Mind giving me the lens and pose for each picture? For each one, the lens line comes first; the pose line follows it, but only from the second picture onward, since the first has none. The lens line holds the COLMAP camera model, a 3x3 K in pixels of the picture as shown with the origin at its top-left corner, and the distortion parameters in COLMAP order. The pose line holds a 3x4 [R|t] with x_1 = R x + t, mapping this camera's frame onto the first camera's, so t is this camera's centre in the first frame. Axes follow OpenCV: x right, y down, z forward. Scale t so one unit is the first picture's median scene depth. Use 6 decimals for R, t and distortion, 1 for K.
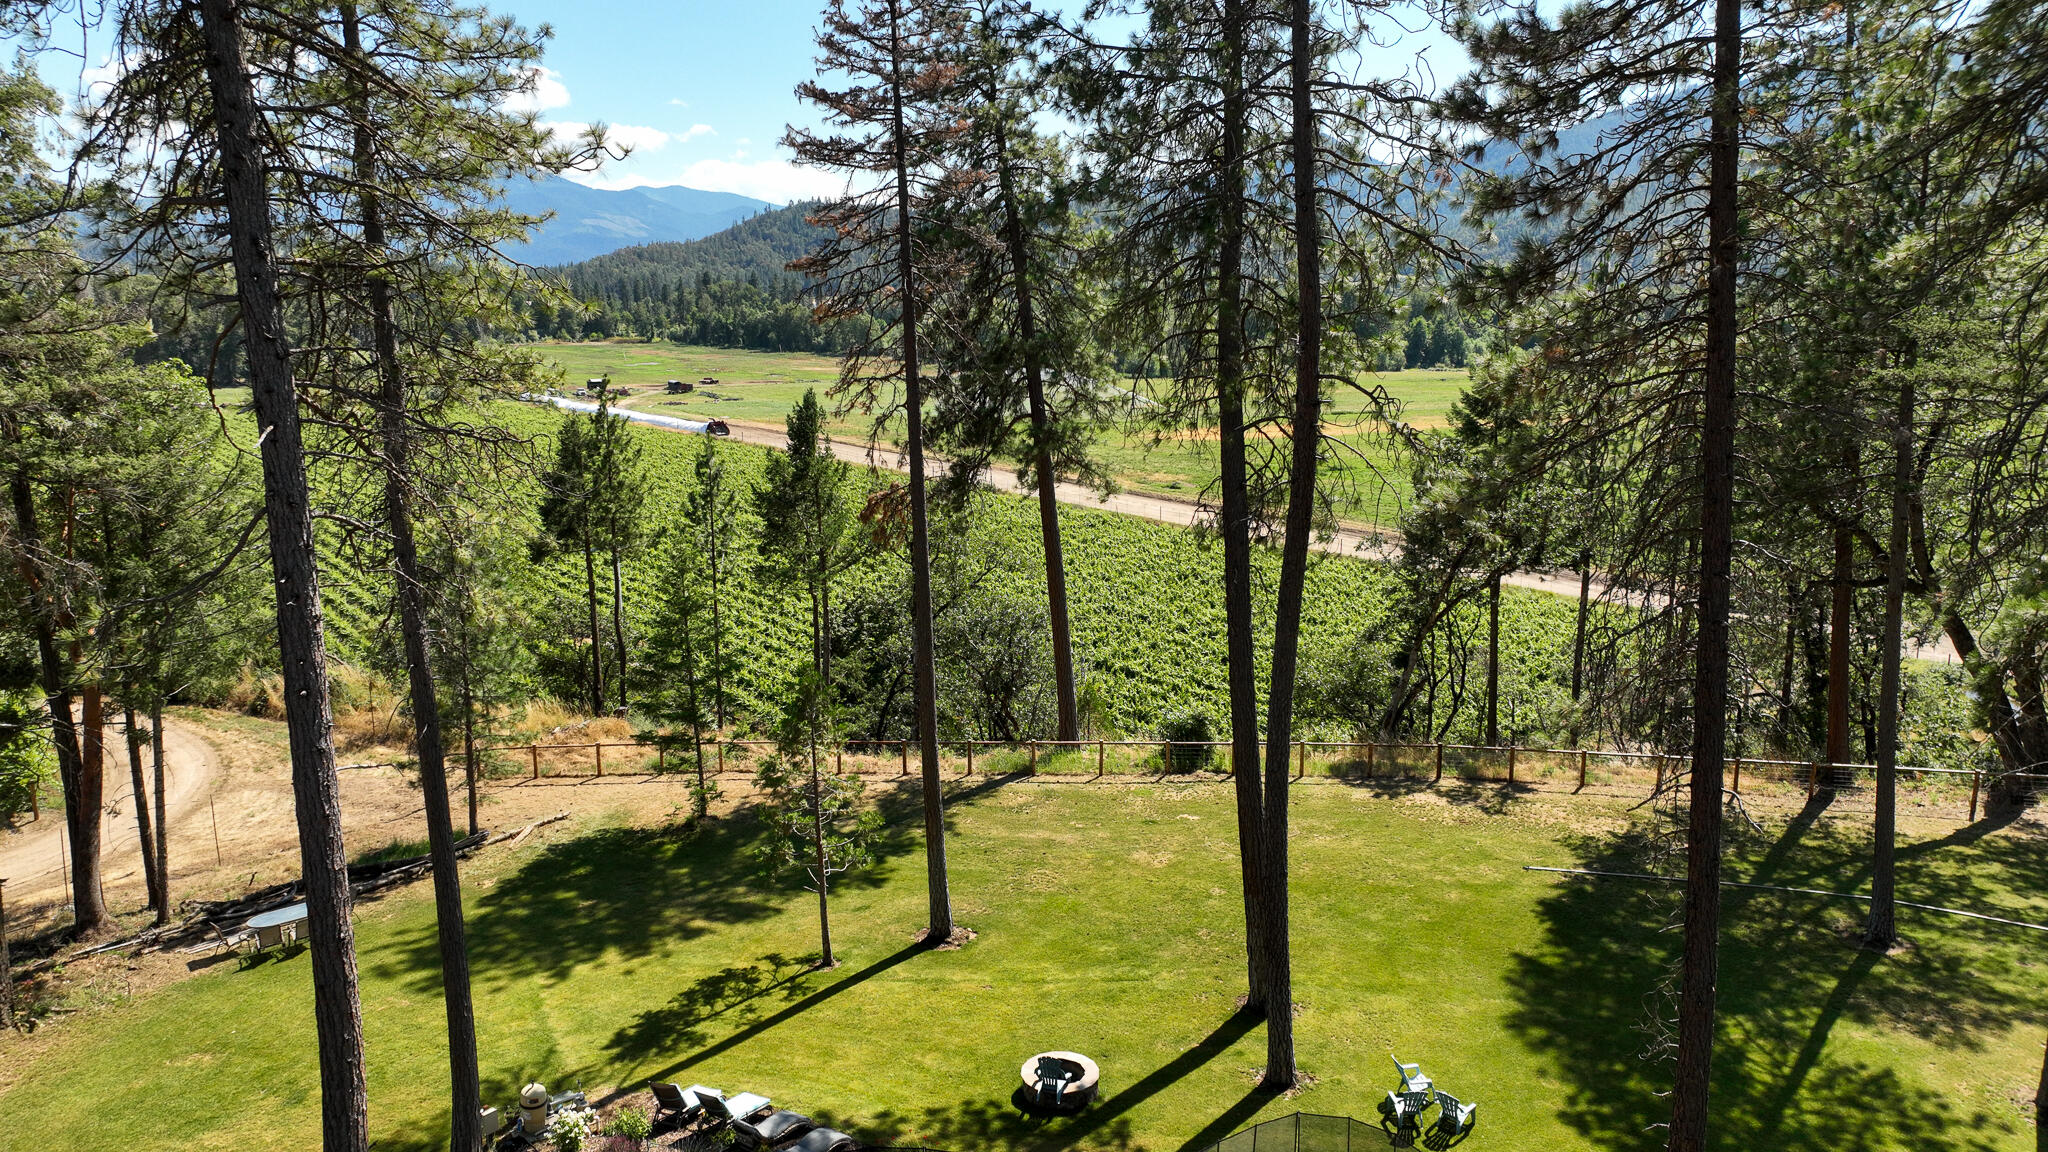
lens RADIAL K [[1424.3, 0, 1024.0], [0, 1424.3, 576.0], [0, 0, 1]] dist [-0.005616, 0.018408]
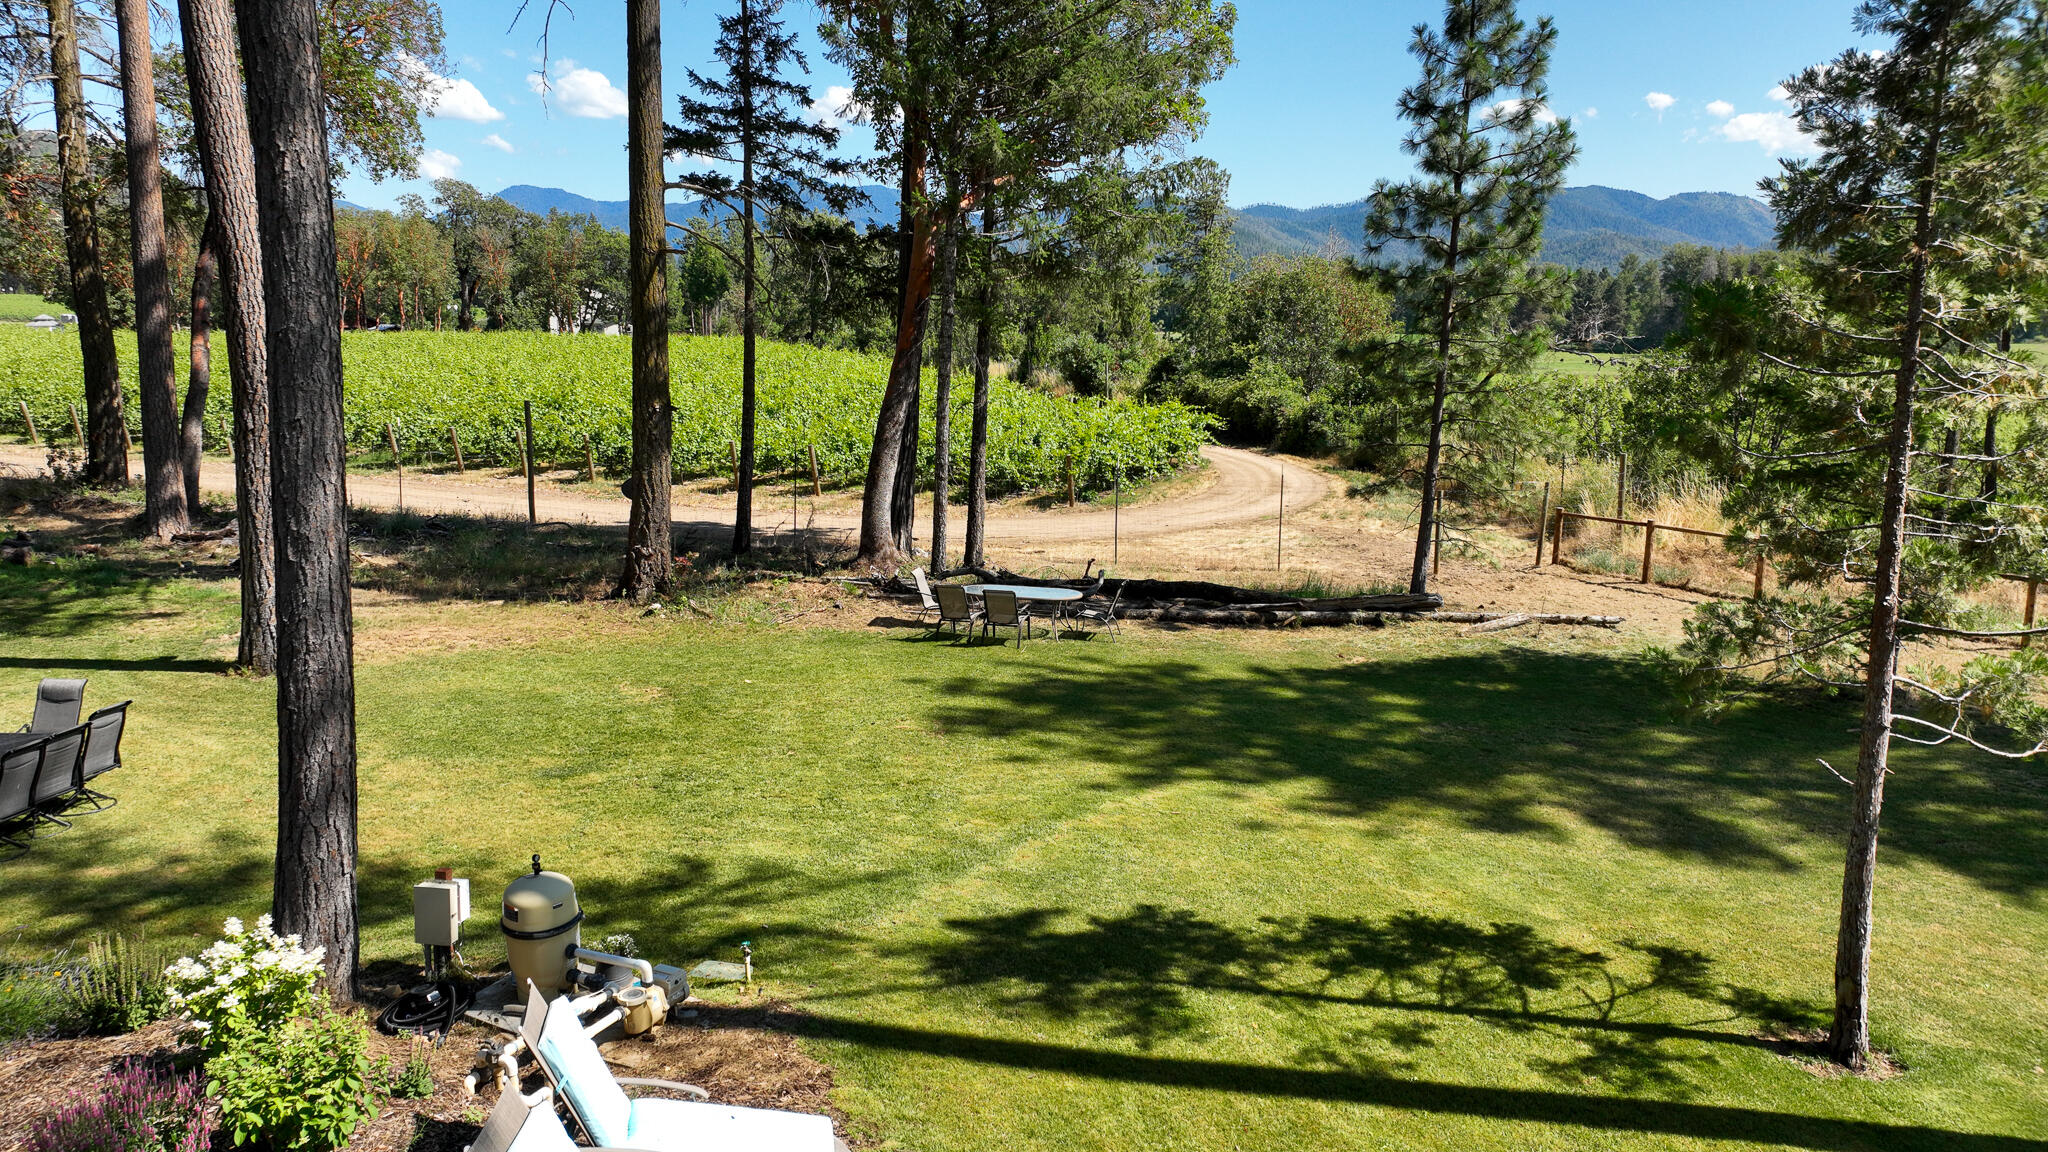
lens RADIAL K [[1424.3, 0, 1024.0], [0, 1424.3, 576.0], [0, 0, 1]] dist [-0.005616, 0.018408]
pose [[0.511747, 0.166539, -0.842840, -0.001387], [-0.172608, 0.980959, 0.089027, 0.178969], [0.841618, 0.099922, 0.530749, 0.690846]]
